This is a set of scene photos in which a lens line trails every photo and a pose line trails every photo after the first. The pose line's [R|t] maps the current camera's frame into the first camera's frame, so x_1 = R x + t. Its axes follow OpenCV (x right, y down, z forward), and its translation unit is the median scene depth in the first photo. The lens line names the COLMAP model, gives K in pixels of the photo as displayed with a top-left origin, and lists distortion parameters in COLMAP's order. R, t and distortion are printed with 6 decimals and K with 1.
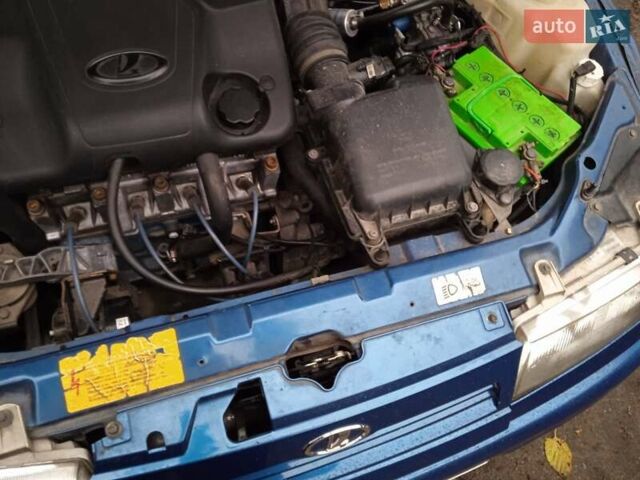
lens RADIAL K [[550.6, 0, 320.7], [0, 550.6, 258.0], [0, 0, 1]] dist [0.080263, -0.108213]
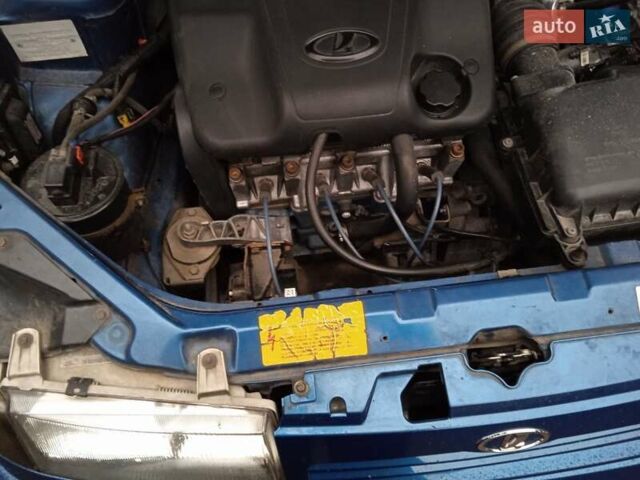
lens RADIAL K [[550.6, 0, 320.7], [0, 550.6, 258.0], [0, 0, 1]] dist [0.080263, -0.108213]
pose [[0.970535, 0.114811, -0.211848, -0.114258], [-0.113170, 0.993376, 0.019895, 0.030957], [0.212729, 0.004666, 0.977100, -0.011111]]
